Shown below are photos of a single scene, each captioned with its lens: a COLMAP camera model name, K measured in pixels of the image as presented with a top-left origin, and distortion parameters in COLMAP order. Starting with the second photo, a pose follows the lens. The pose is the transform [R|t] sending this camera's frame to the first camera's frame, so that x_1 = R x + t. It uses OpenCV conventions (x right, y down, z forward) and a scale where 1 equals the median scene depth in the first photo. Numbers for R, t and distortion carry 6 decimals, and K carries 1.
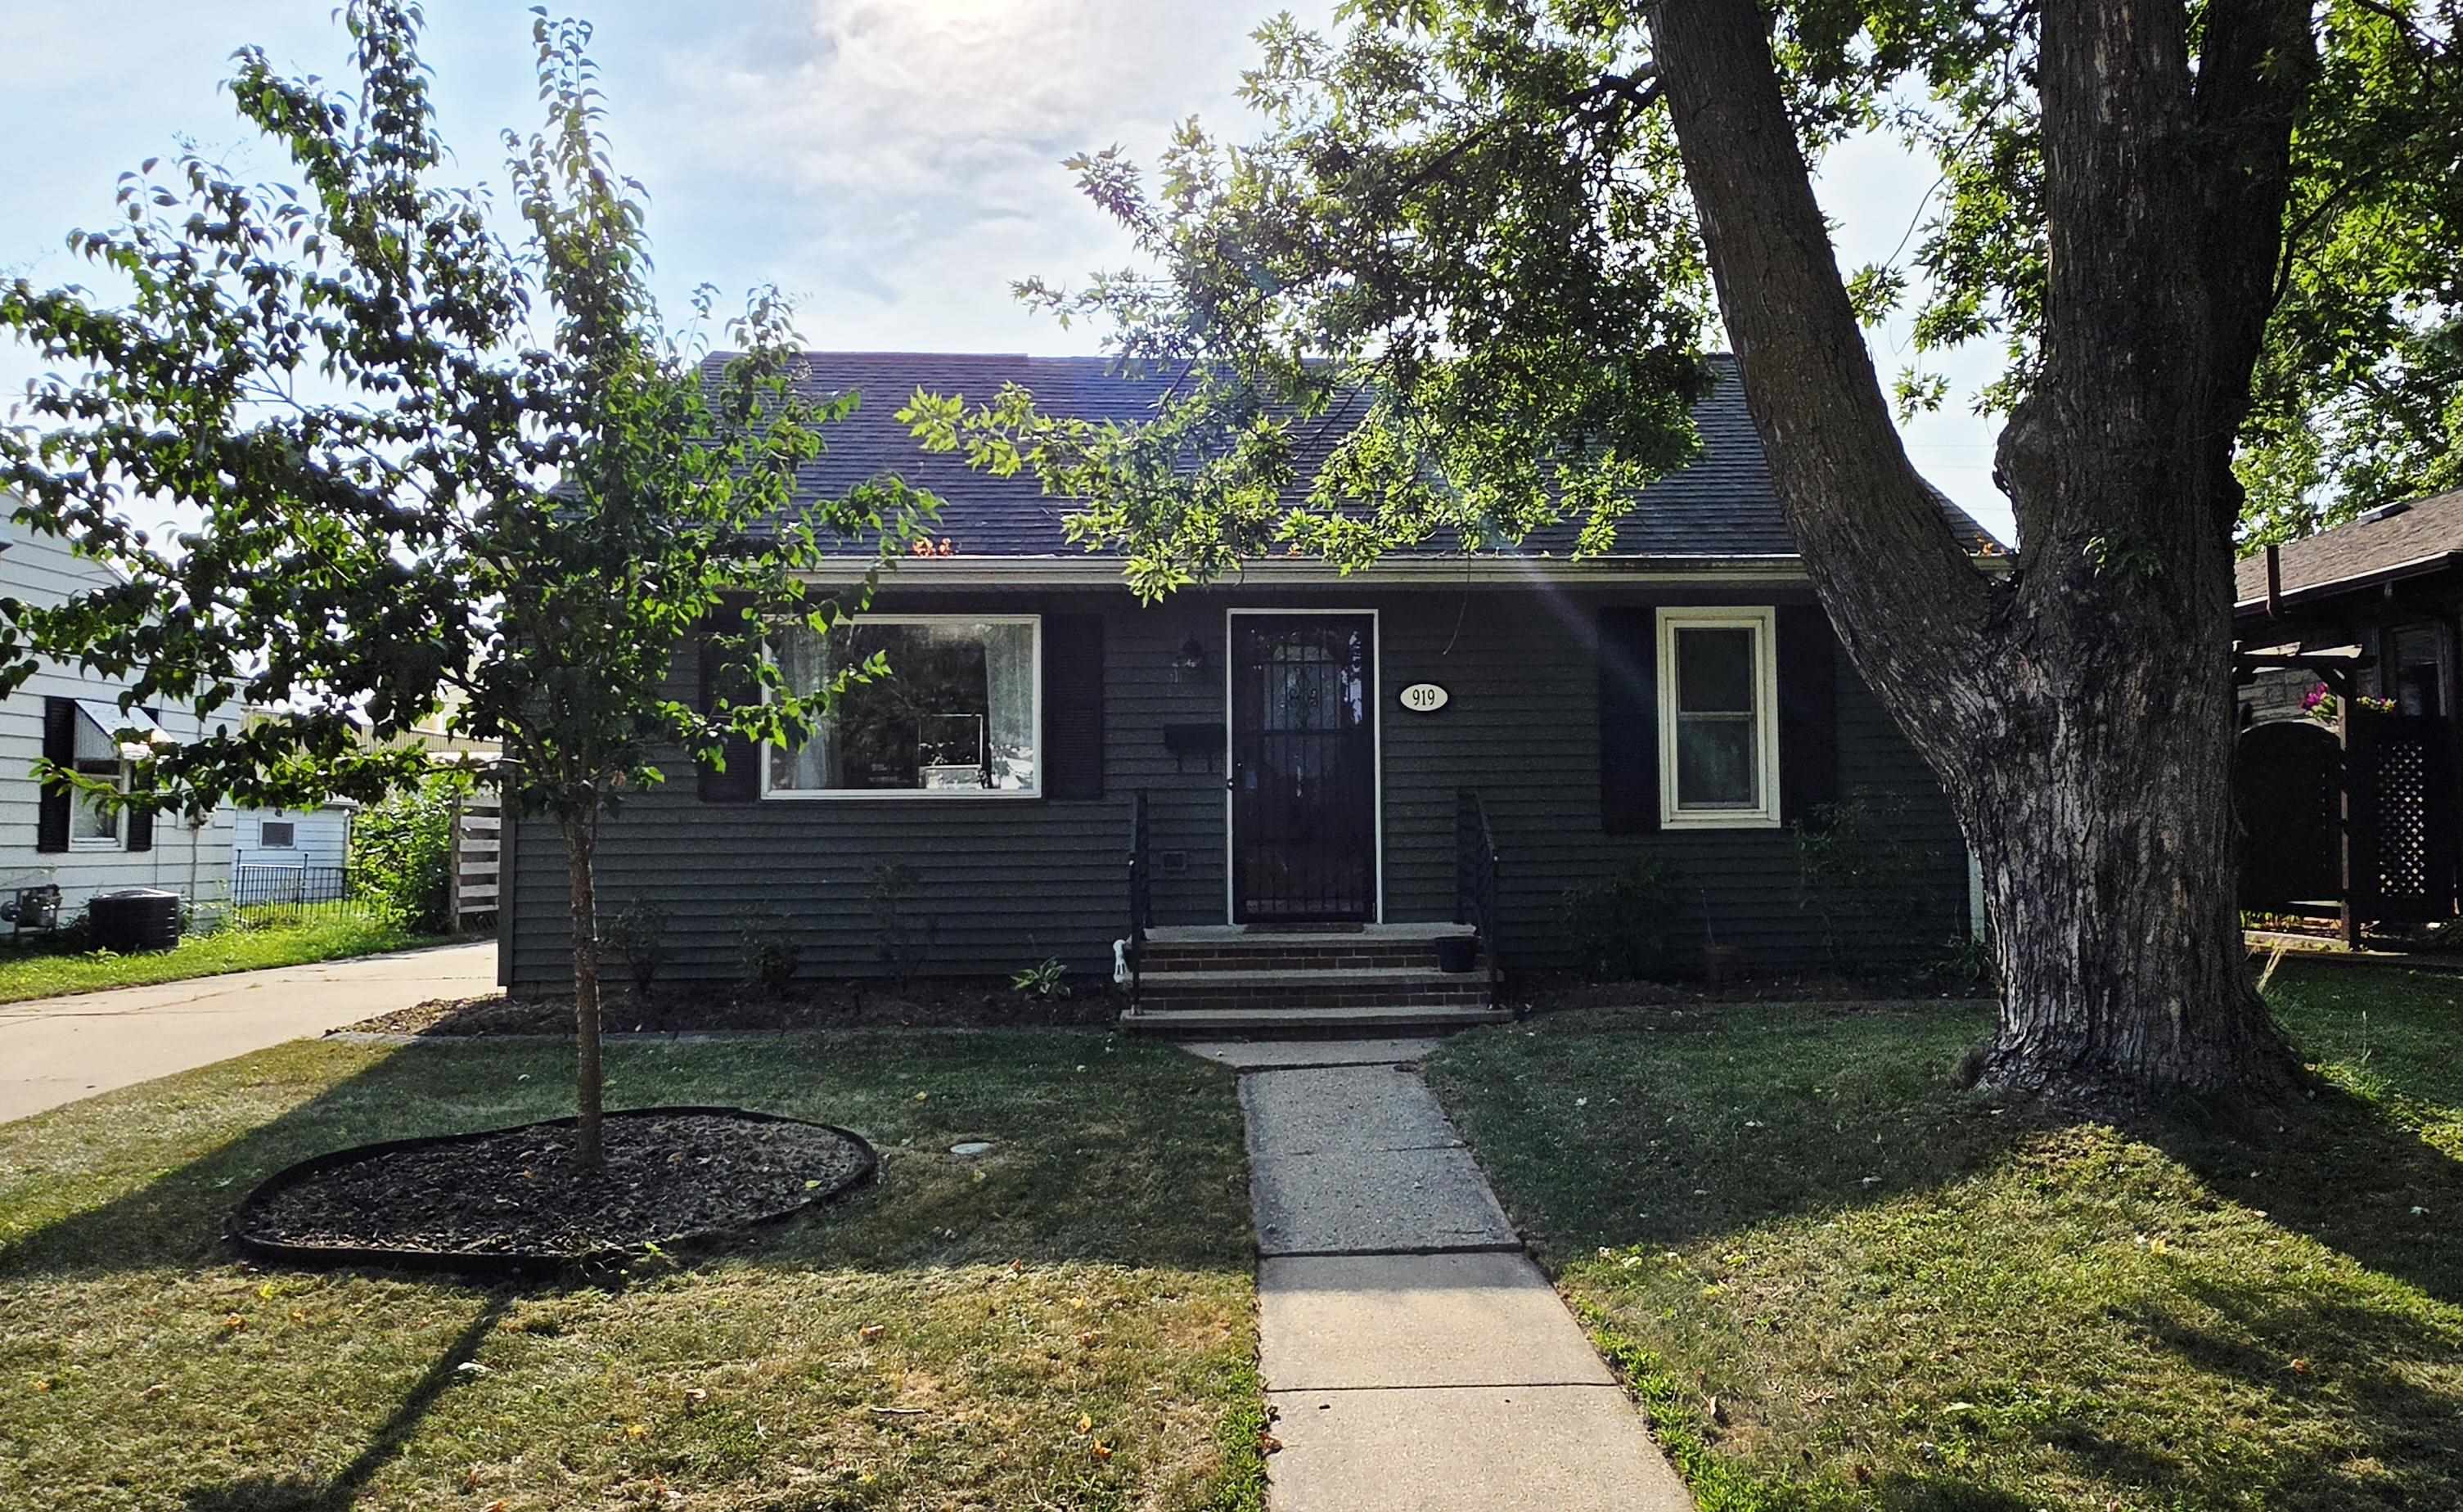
lens RADIAL K [[1620.6, 0, 1231.5], [0, 1620.6, 756.0], [0, 0, 1]] dist [-0.011671, -0.000881]
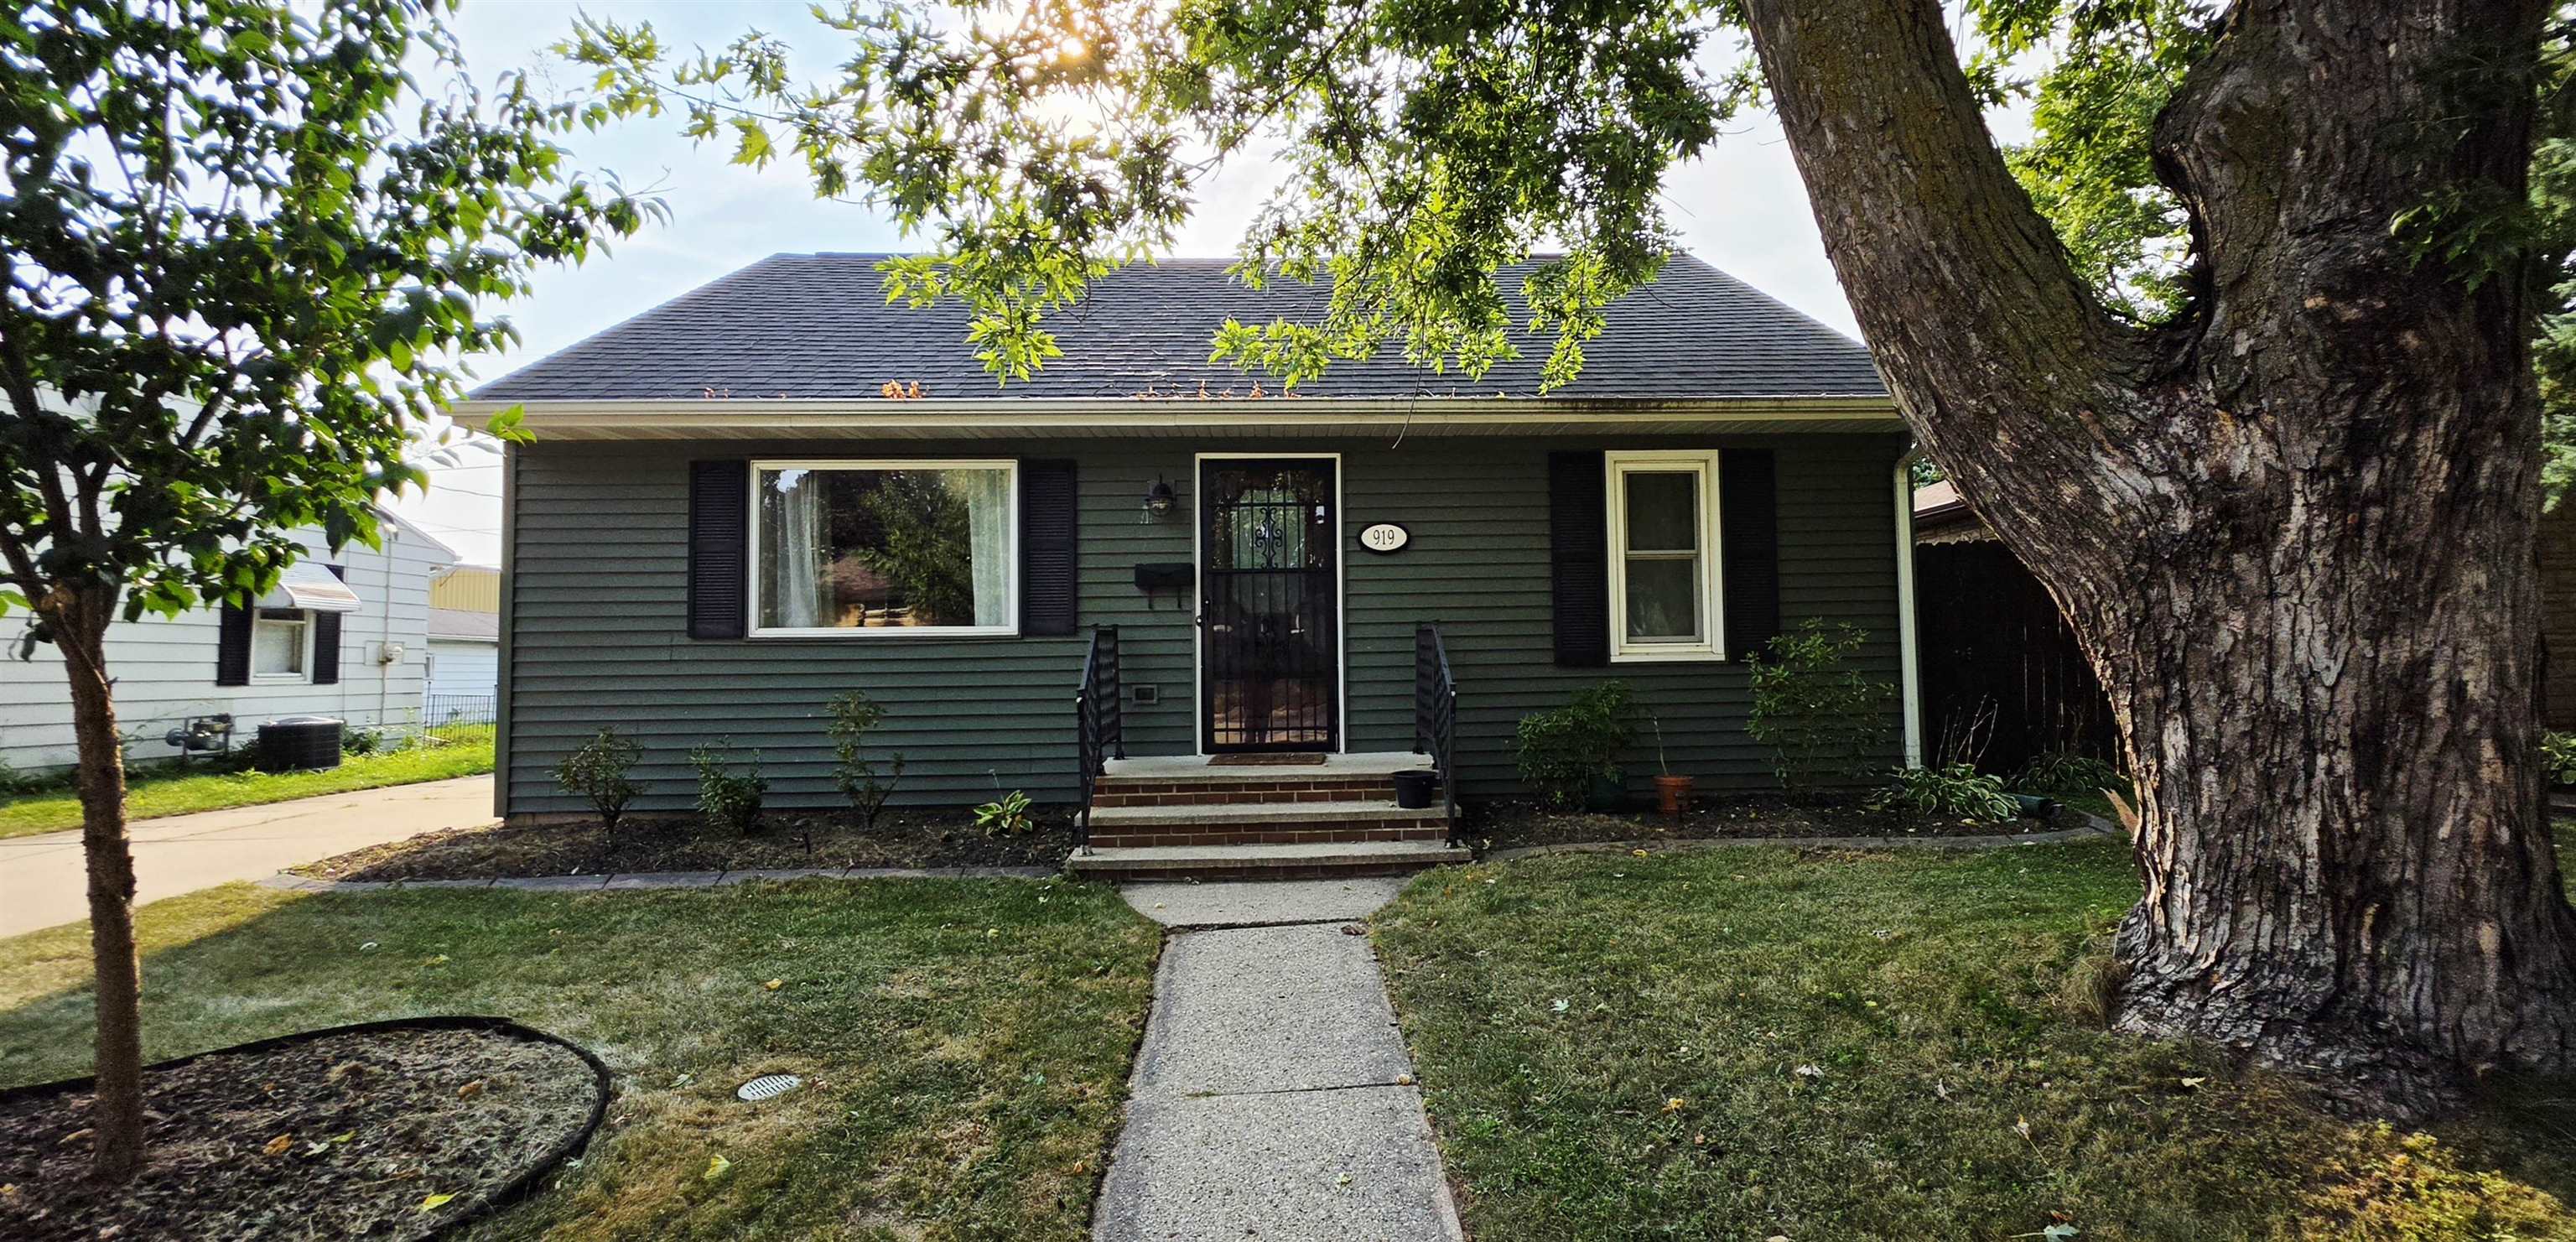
lens RADIAL K [[1005.1, 0, 1288.0], [0, 1005.1, 621.0], [0, 0, 1]] dist [-0.000474, -0.000114]
pose [[0.999993, -0.003714, -0.000214, 0.087158], [0.003715, 0.999970, 0.006744, 0.020588], [0.000189, -0.006744, 0.999977, 0.538587]]
